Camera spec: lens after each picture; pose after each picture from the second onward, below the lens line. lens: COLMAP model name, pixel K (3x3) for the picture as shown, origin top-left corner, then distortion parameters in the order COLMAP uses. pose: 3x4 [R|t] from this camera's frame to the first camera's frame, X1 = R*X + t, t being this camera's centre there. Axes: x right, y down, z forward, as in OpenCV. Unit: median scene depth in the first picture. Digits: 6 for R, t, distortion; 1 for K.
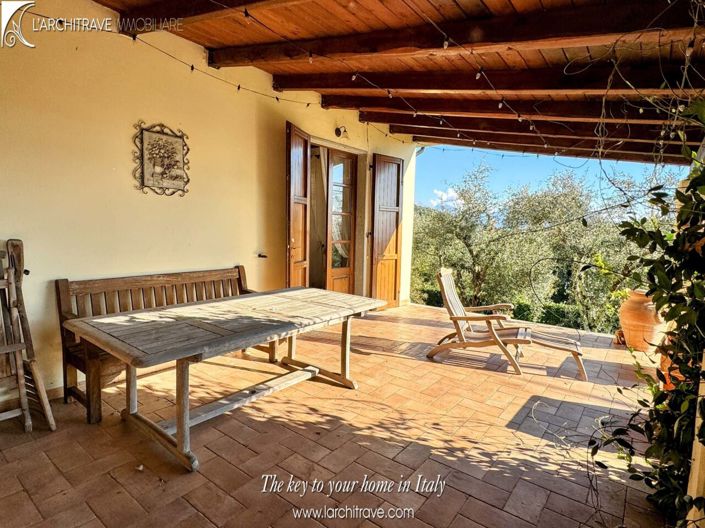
lens RADIAL K [[388.6, 0, 352.5], [0, 388.6, 264.0], [0, 0, 1]] dist [0.000837, 0.000095]
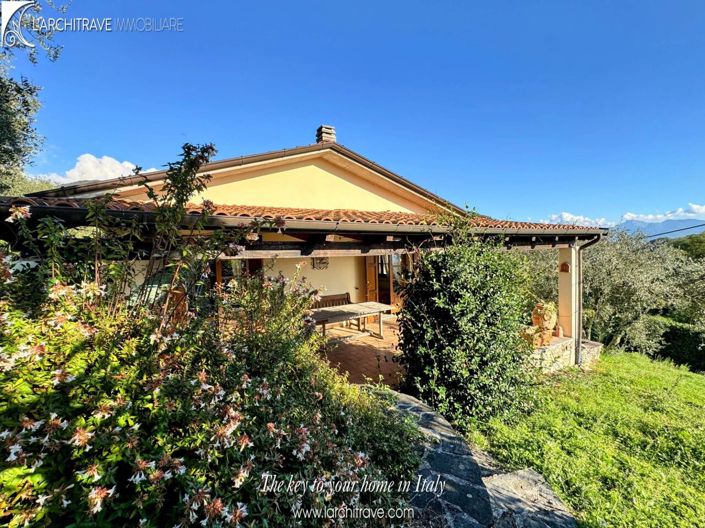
lens RADIAL K [[306.5, 0, 352.5], [0, 306.5, 264.0], [0, 0, 1]] dist [-0.000215, -0.000033]
pose [[0.933247, -0.041287, -0.356854, 0.542775], [0.027269, 0.998649, -0.044225, -0.105385], [0.358198, 0.031542, 0.933113, -1.008106]]
